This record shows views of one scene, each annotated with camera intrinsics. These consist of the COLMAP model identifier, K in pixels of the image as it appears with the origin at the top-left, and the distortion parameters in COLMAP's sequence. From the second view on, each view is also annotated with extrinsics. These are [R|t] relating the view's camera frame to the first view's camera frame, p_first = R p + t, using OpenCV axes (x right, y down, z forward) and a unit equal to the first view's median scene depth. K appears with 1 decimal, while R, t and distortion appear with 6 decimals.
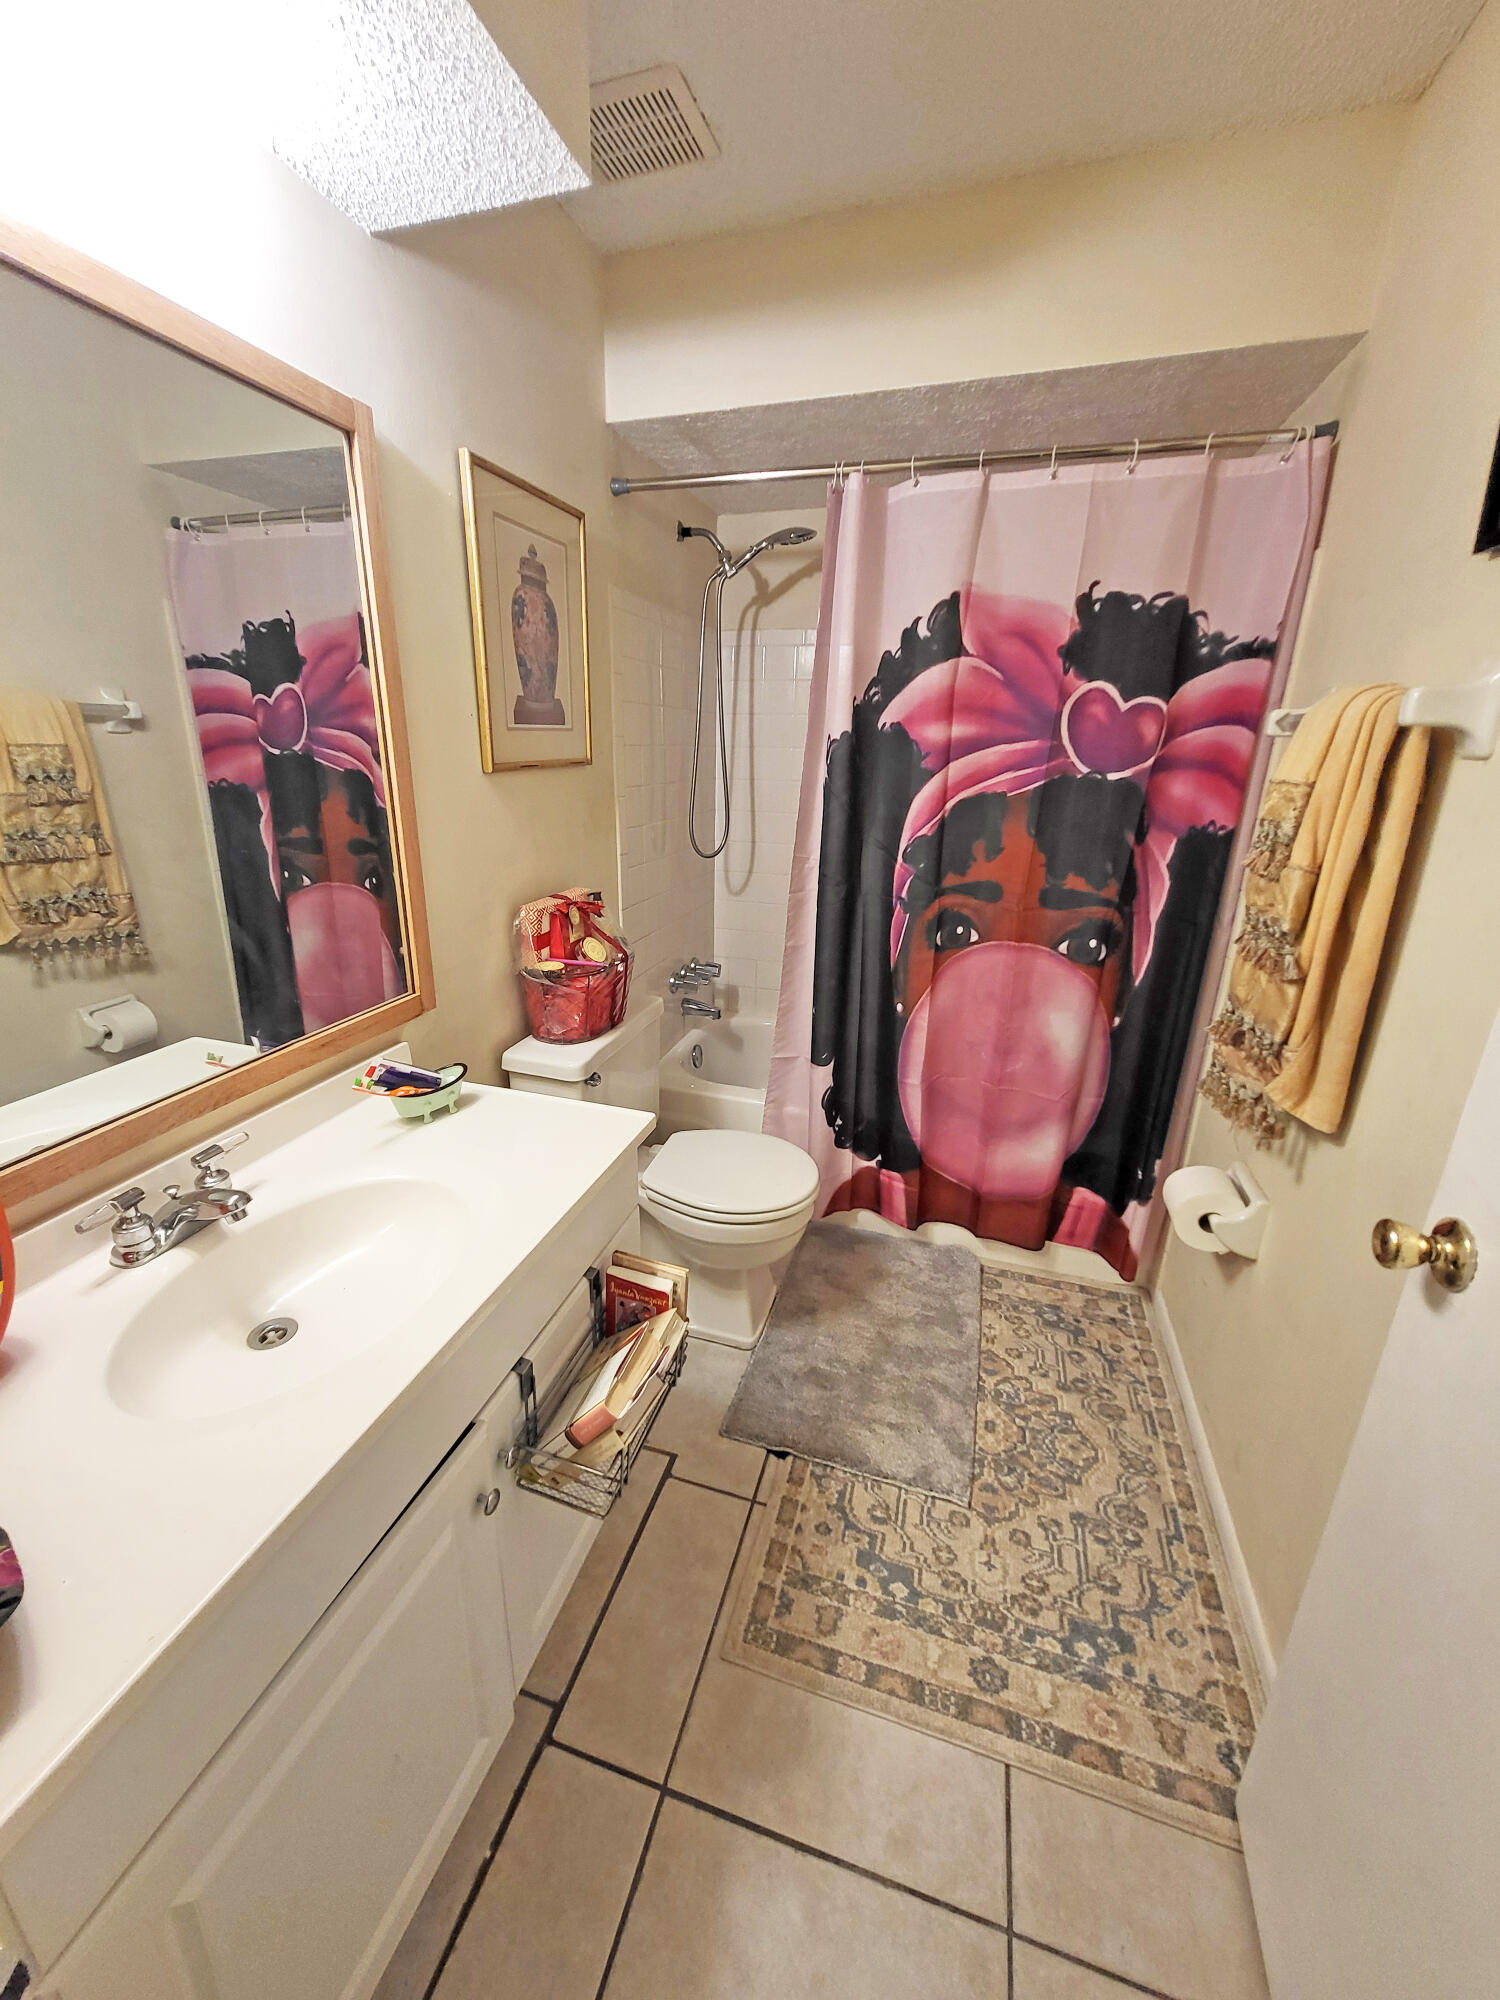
lens RADIAL K [[838.3, 0, 750.0], [0, 838.3, 1000.0], [0, 0, 1]] dist [0.002370, 0.000042]
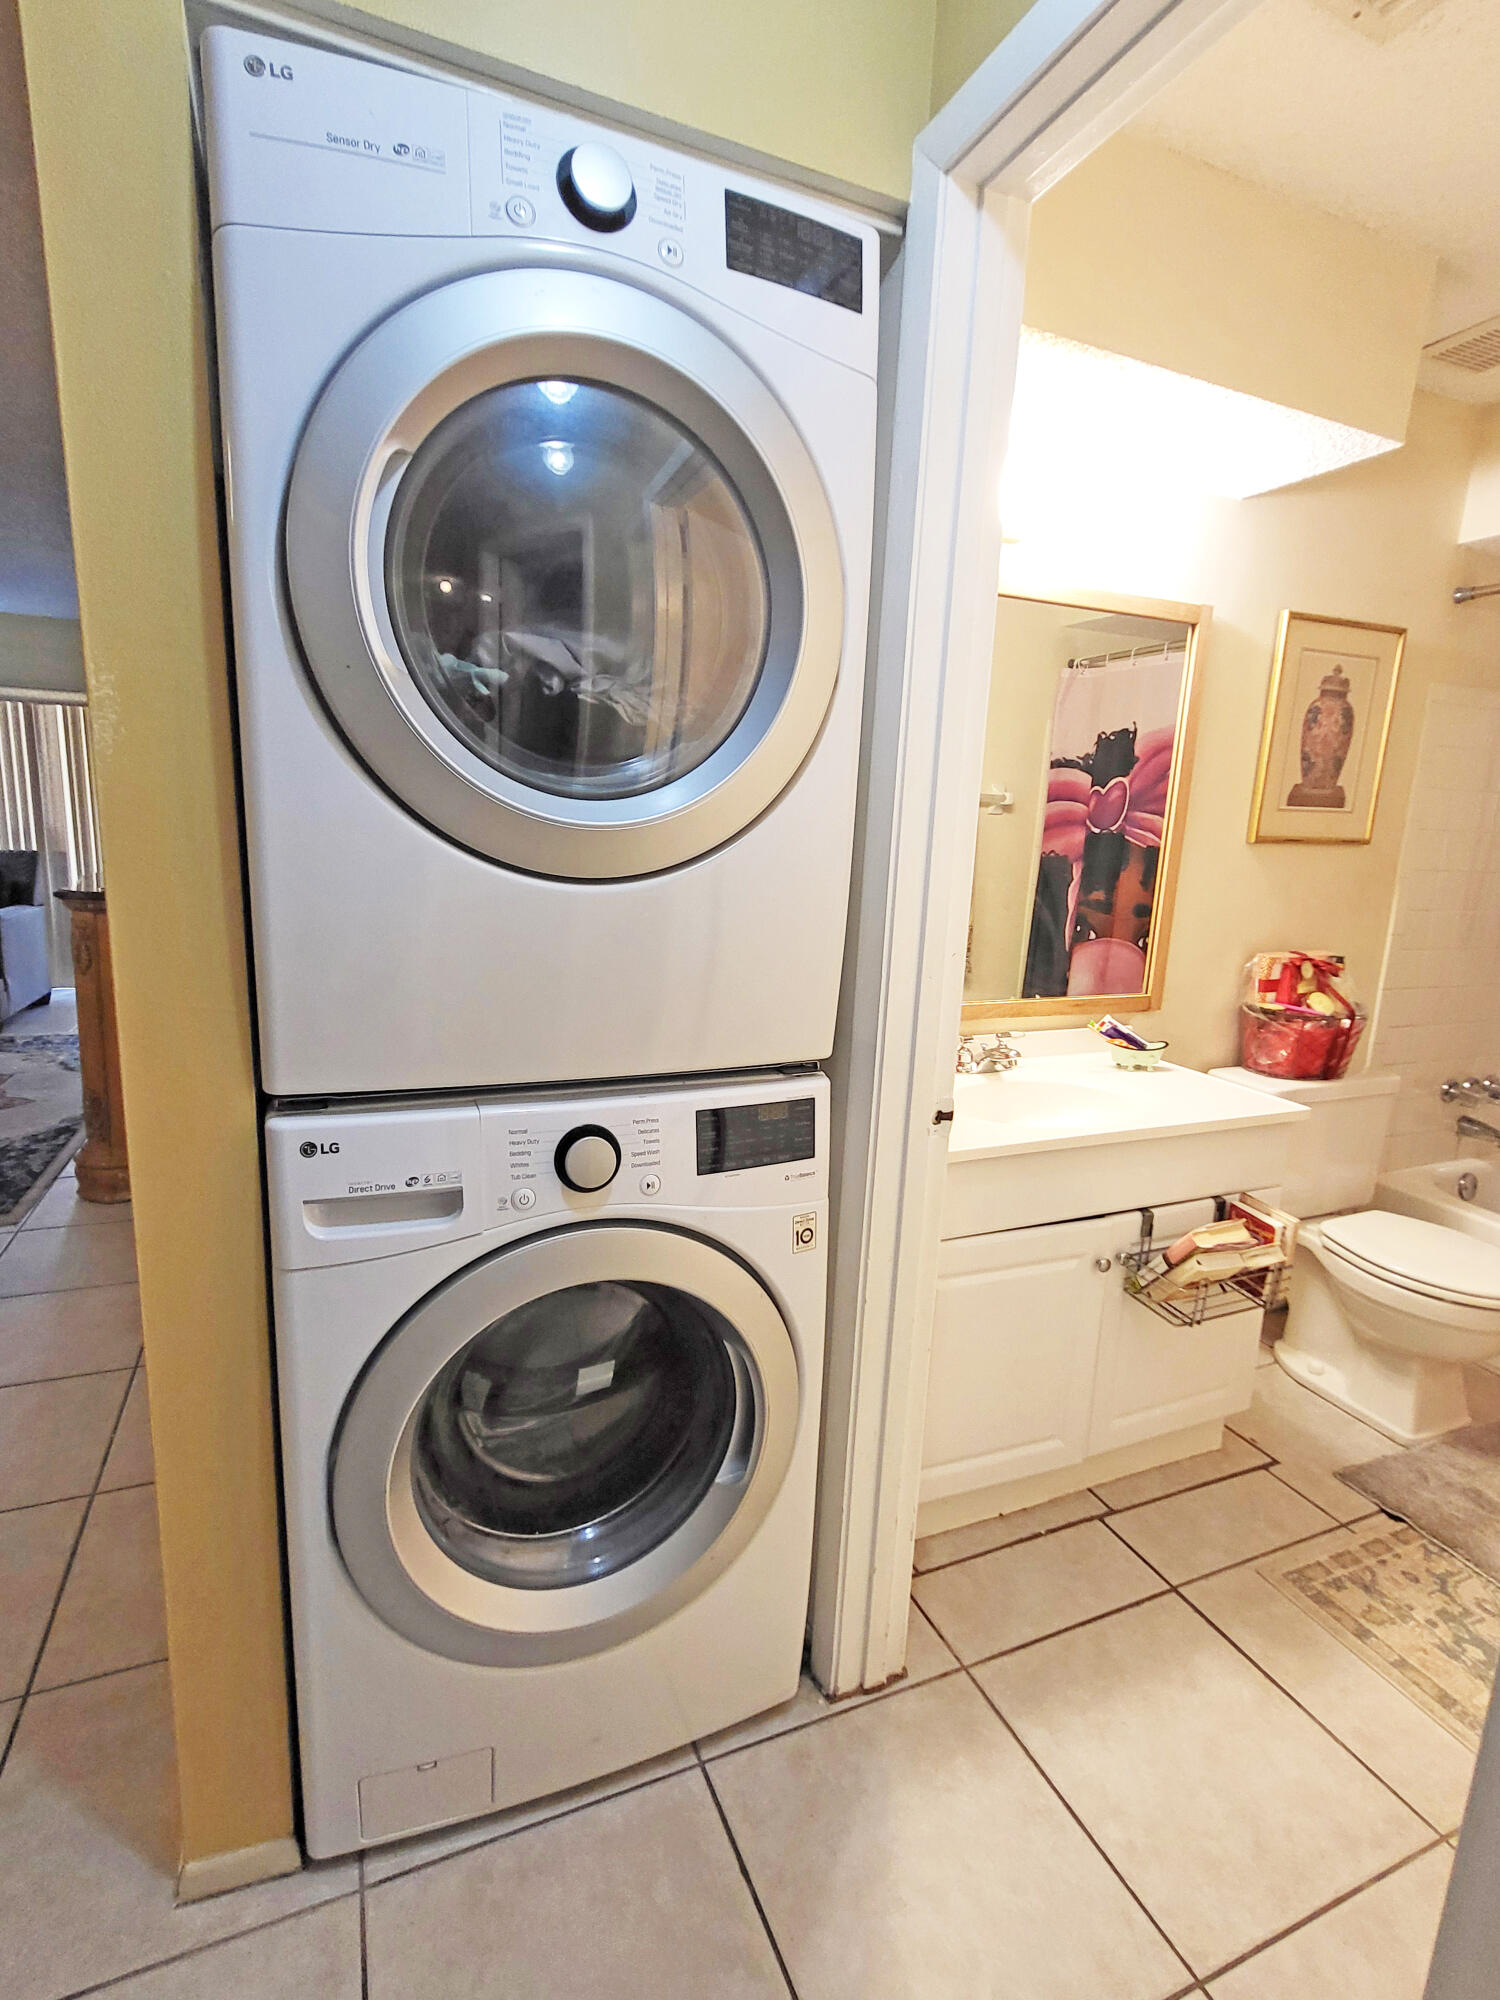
lens RADIAL K [[841.3, 0, 750.0], [0, 841.3, 1000.0], [0, 0, 1]] dist [0.014256, -0.006600]
pose [[0.637005, 0.178293, -0.749957, 0.174222], [-0.253356, 0.967261, 0.014757, 0.111716], [0.728035, 0.180606, 0.661322, -0.301740]]
